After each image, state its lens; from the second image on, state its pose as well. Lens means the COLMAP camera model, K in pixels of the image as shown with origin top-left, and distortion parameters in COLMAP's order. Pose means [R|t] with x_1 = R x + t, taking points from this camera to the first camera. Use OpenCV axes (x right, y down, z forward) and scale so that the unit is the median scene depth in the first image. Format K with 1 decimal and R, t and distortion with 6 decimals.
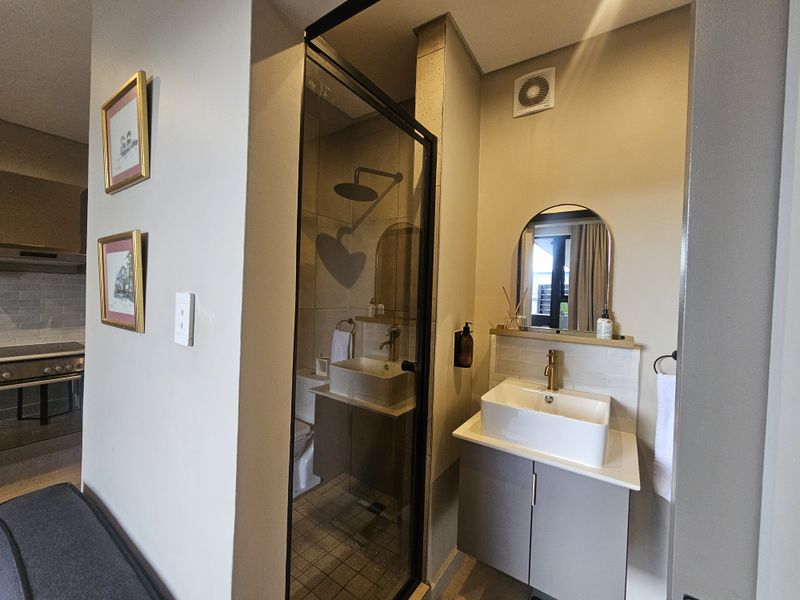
lens RADIAL K [[328.0, 0, 398.3], [0, 328.0, 297.6], [0, 0, 1]] dist [0.000097, -0.000324]
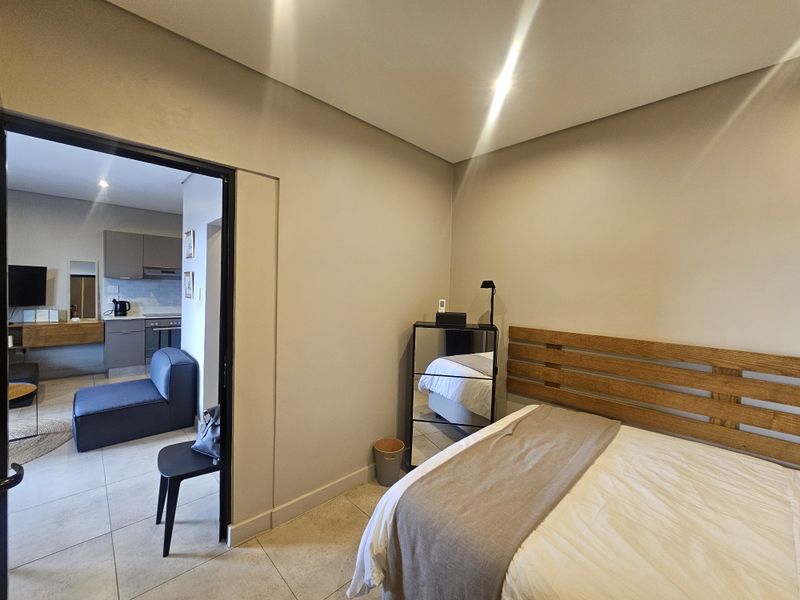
lens RADIAL K [[328.0, 0, 402.0], [0, 328.0, 295.0], [0, 0, 1]] dist [0.000097, -0.000324]
pose [[0.979001, 0.000235, -0.203854, 1.462394], [-0.000428, 0.999999, -0.000905, 0.043032], [0.203854, 0.000973, 0.979001, -1.373072]]
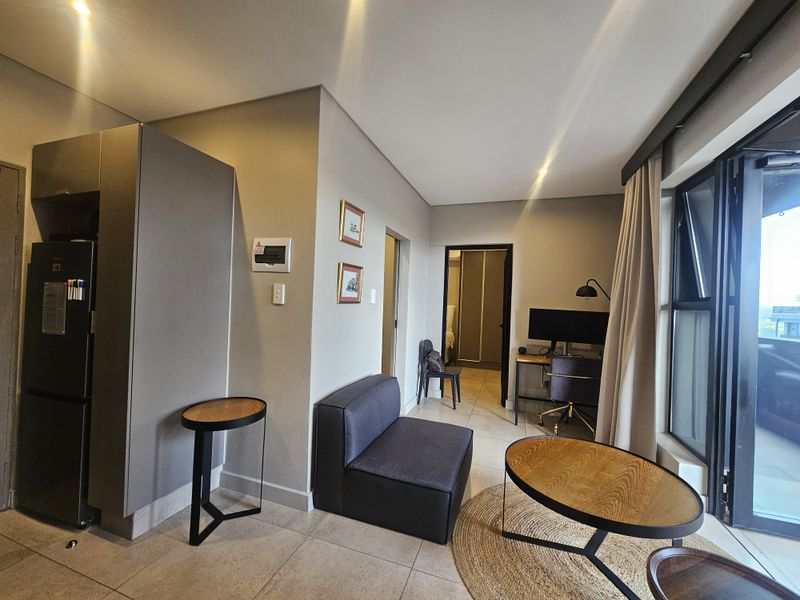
lens RADIAL K [[328.0, 0, 401.0], [0, 328.0, 298.2], [0, 0, 1]] dist [0.000097, -0.000324]
pose [[-0.257624, -0.032549, 0.965697, -2.225356], [-0.030827, 0.999201, 0.025454, -0.012752], [-0.965753, -0.023212, -0.258421, 0.860951]]
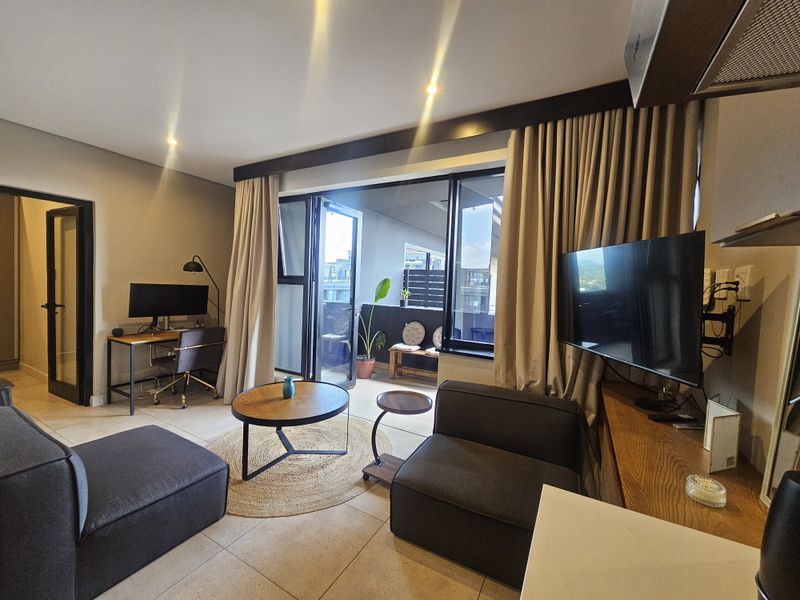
lens RADIAL K [[328.0, 0, 397.4], [0, 328.0, 298.1], [0, 0, 1]] dist [0.000097, -0.000324]
pose [[-0.993597, -0.063141, -0.093690, -1.838309], [-0.068141, 0.996363, 0.051162, -0.029286], [0.090119, 0.057218, -0.994286, 1.373605]]
